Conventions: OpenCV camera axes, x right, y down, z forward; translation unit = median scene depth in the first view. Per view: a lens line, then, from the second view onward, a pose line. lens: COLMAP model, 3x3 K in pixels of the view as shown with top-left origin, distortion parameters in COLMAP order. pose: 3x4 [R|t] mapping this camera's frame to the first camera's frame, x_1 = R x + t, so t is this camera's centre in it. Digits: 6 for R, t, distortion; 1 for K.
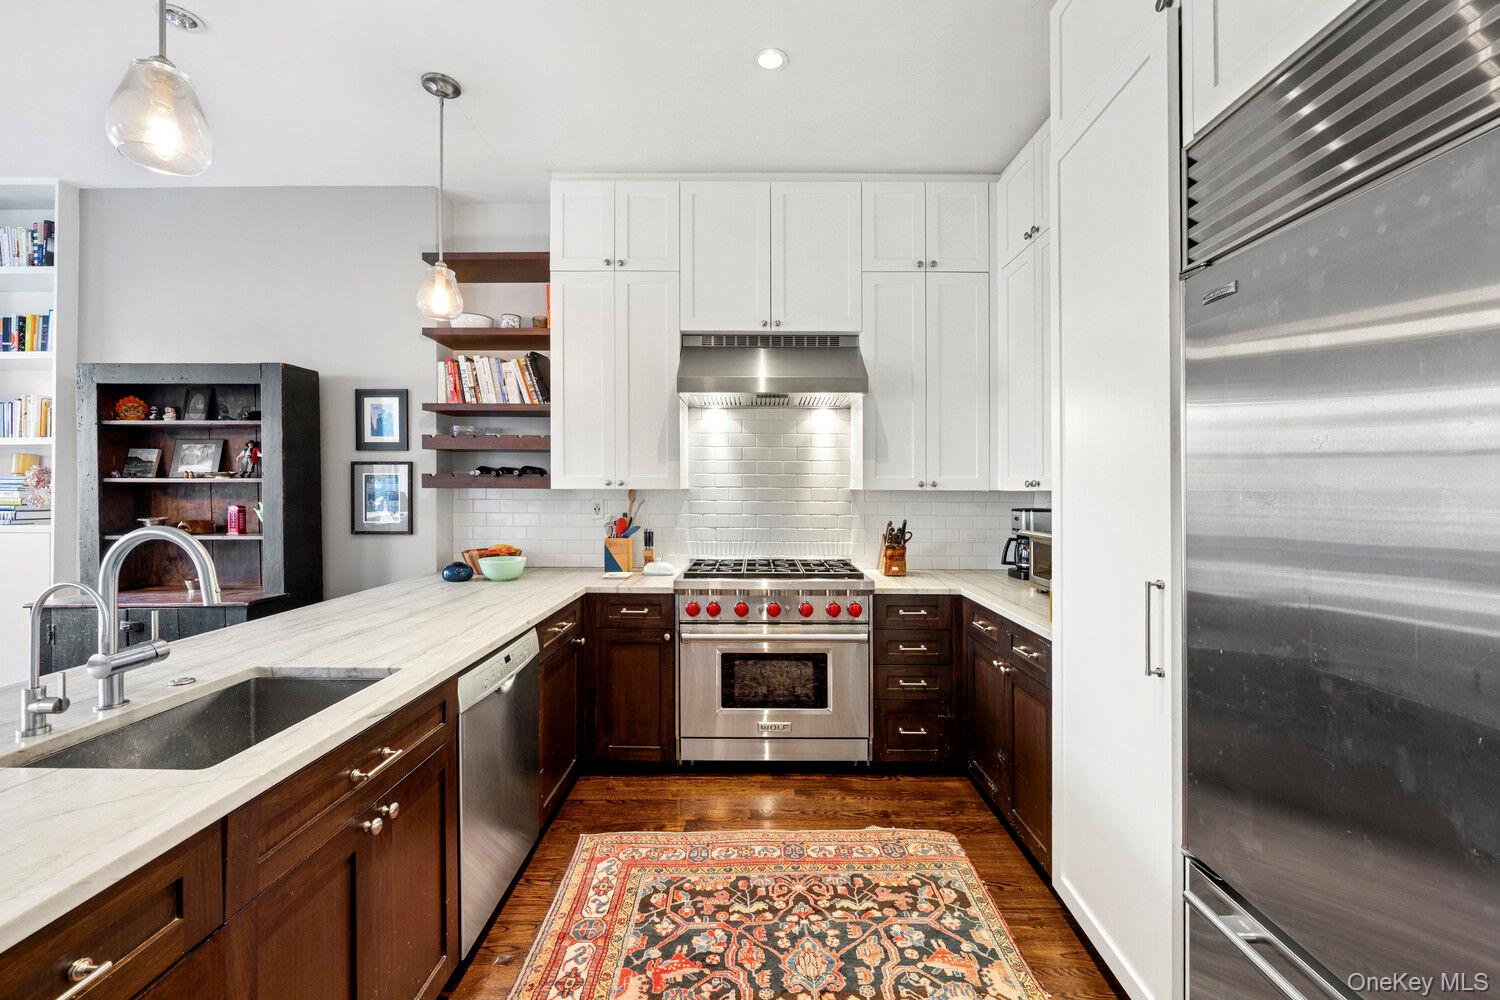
lens RADIAL K [[608.5, 0, 748.5], [0, 608.5, 490.3], [0, 0, 1]] dist [-0.003839, 0.000039]
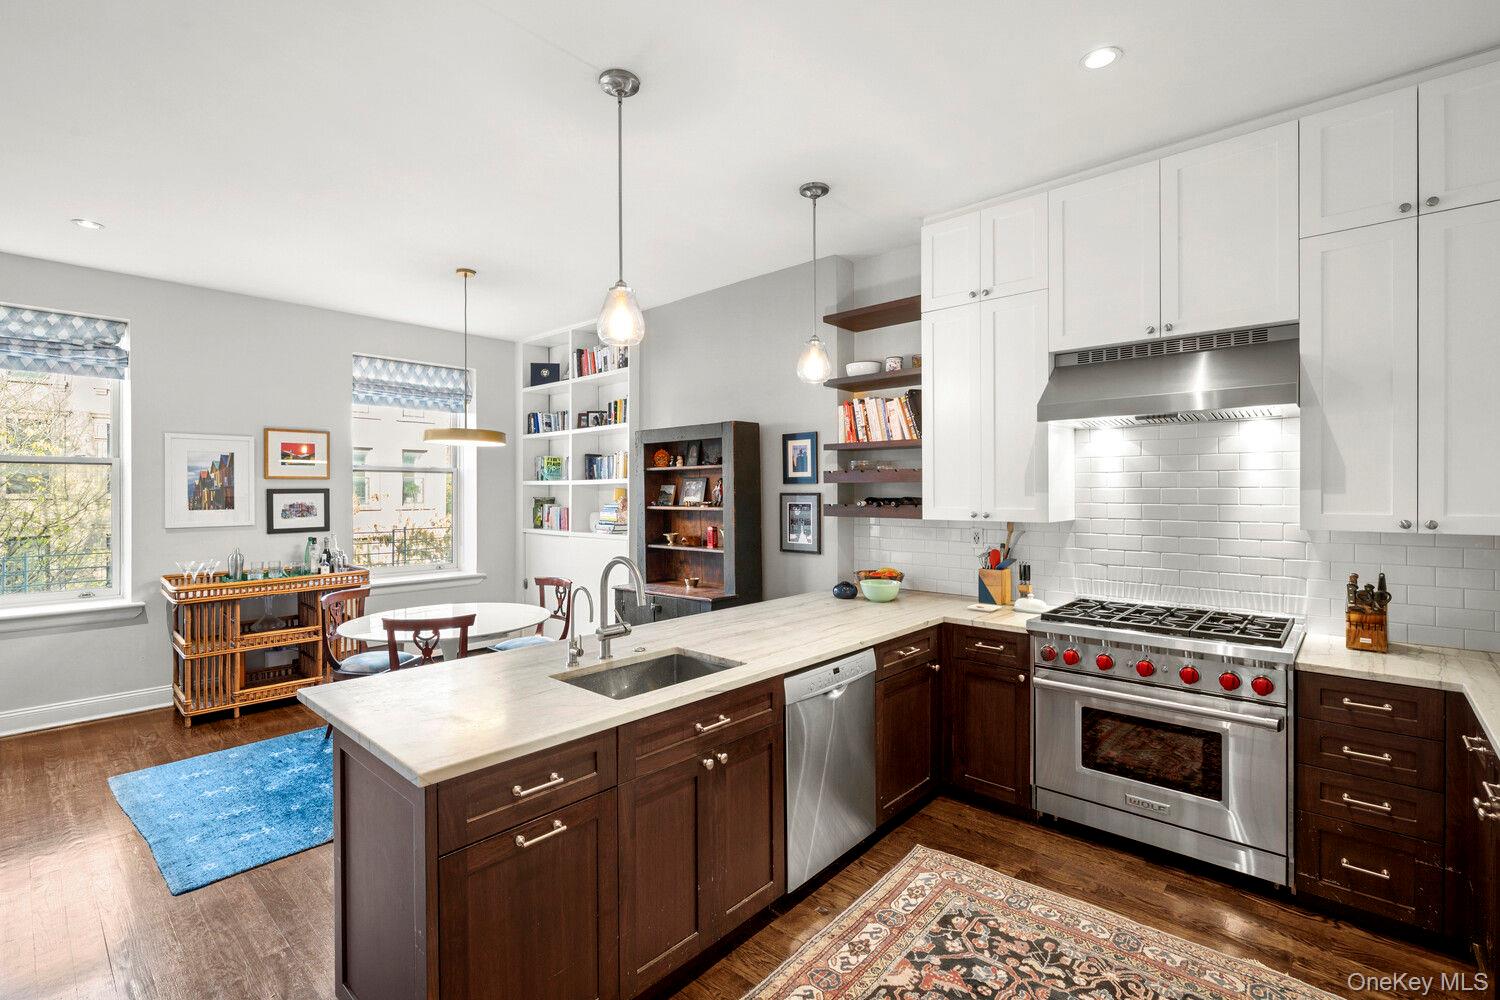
lens RADIAL K [[671.8, 0, 753.2], [0, 671.8, 499.9], [0, 0, 1]] dist [0.000298, 0.000003]
pose [[0.748502, 0.001558, -0.663131, 0.250649], [0.004240, 0.999966, 0.007135, -0.050210], [0.663119, -0.008152, 0.748469, -0.075510]]
